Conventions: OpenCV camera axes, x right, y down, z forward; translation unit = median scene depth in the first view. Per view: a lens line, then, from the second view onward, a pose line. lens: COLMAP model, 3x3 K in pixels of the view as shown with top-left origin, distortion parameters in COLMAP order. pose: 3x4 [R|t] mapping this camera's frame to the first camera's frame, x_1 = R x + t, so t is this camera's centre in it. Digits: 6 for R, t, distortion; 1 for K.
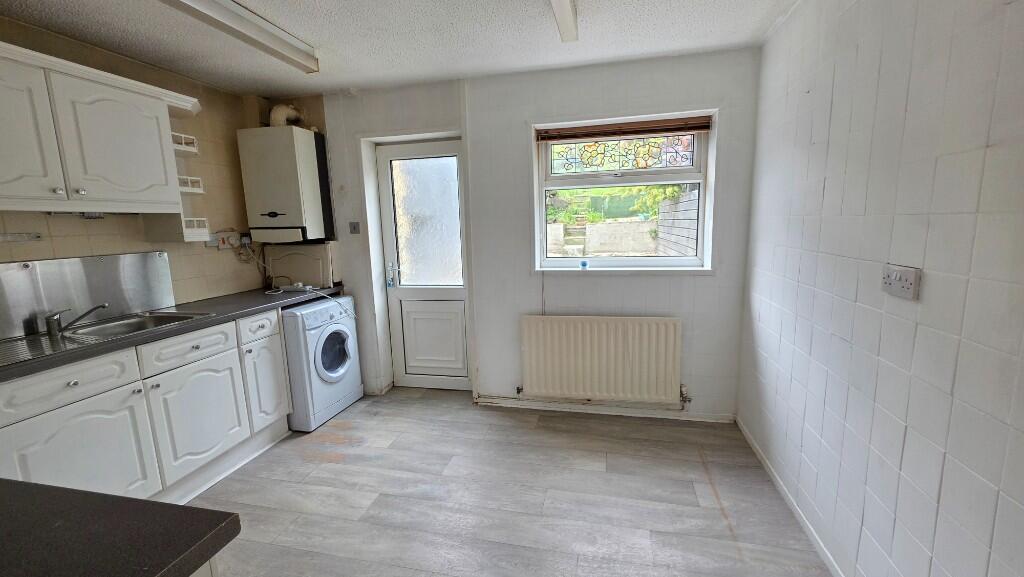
lens RADIAL K [[409.4, 0, 512.7], [0, 409.4, 289.6], [0, 0, 1]] dist [0.003422, -0.000064]
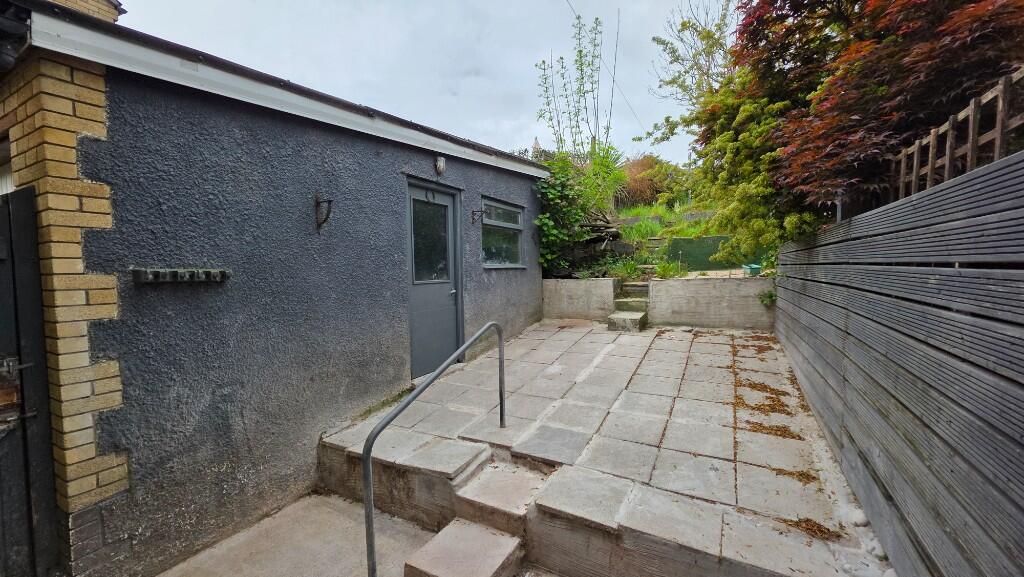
lens RADIAL K [[409.4, 0, 507.5], [0, 409.4, 290.6], [0, 0, 1]] dist [0.003422, -0.000064]
pose [[0.964128, 0.027923, -0.263963, 0.139408], [-0.055910, 0.993504, -0.099115, -0.069495], [0.259481, 0.110318, 0.959427, 0.338715]]
